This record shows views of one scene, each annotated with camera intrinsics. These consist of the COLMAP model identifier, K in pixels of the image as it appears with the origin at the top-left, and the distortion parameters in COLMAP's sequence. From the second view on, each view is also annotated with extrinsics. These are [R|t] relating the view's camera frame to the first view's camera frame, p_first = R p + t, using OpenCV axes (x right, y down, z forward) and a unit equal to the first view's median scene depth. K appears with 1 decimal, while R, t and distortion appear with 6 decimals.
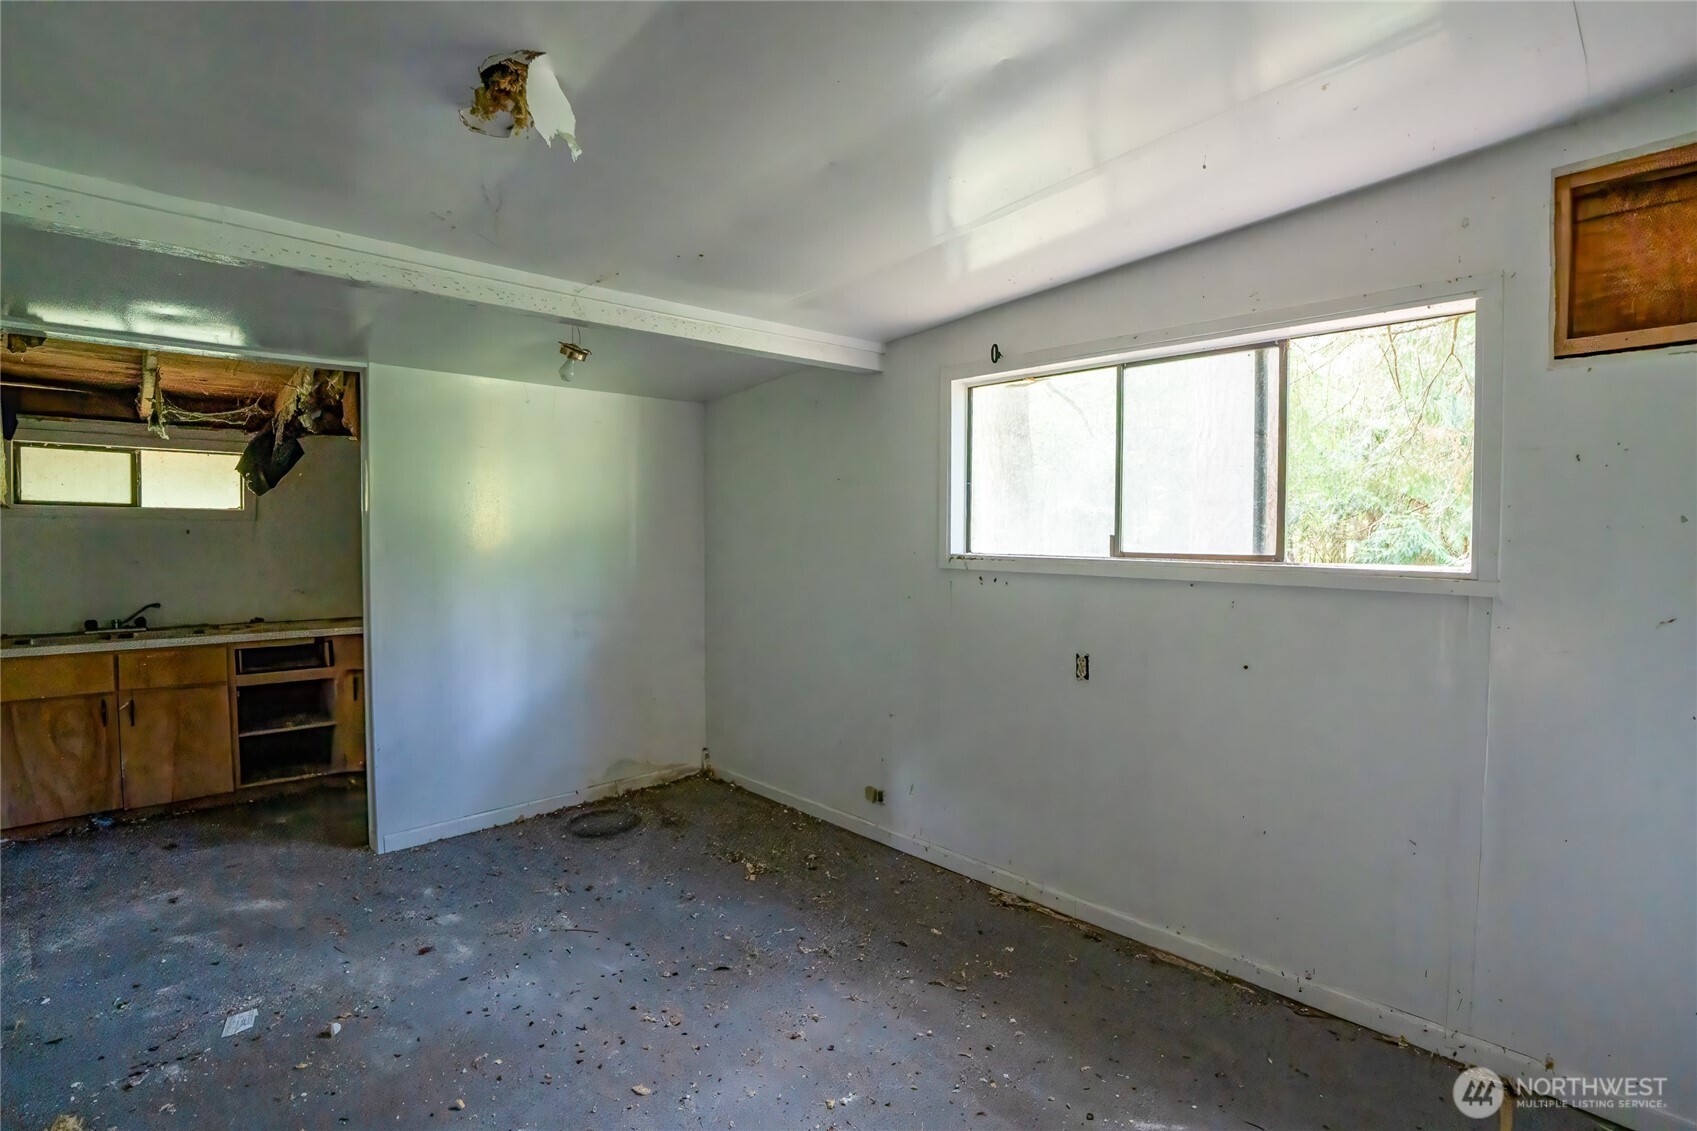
lens RADIAL K [[811.6, 0, 863.1], [0, 811.6, 561.9], [0, 0, 1]] dist [-0.053792, 0.018040]
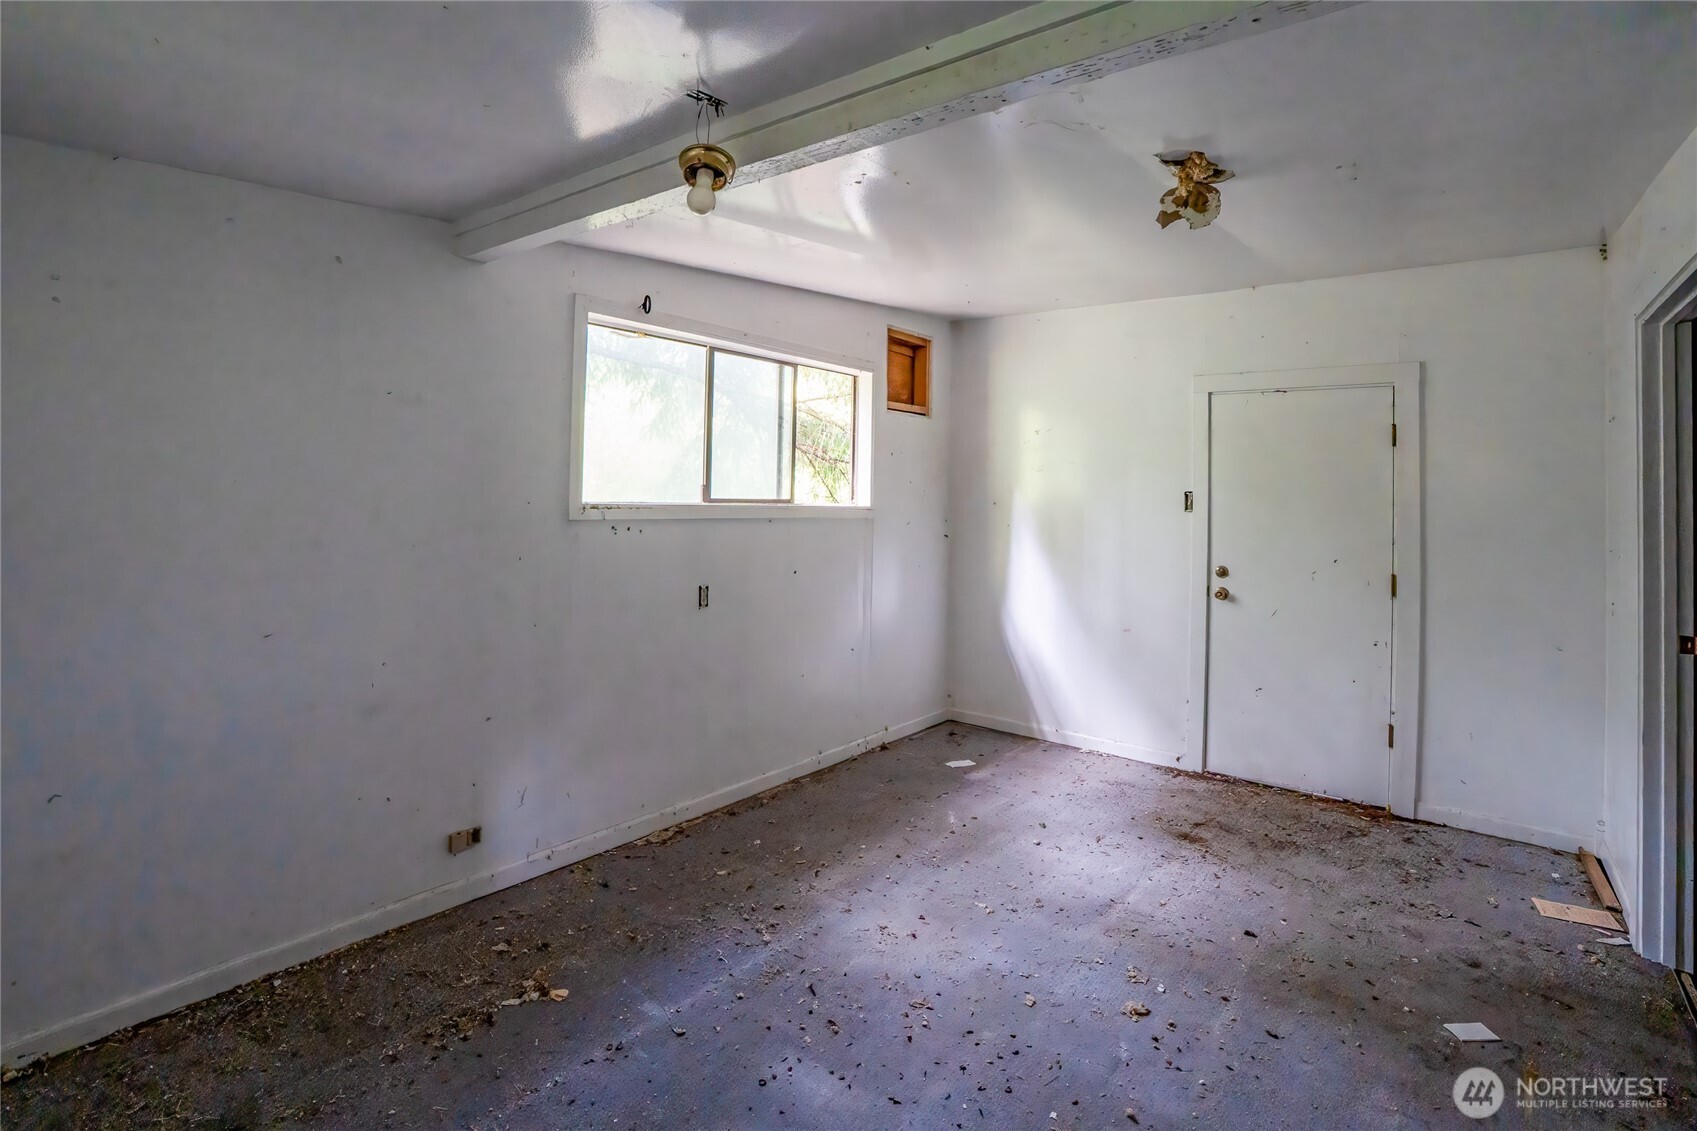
lens RADIAL K [[782.1, 0, 871.7], [0, 782.1, 460.7], [0, 0, 1]] dist [-0.037201, 0.000533]
pose [[-0.125389, 0.024509, 0.991805, -0.902533], [0.004337, 0.999699, -0.024156, -0.040182], [-0.992098, 0.001272, -0.125458, 0.908734]]
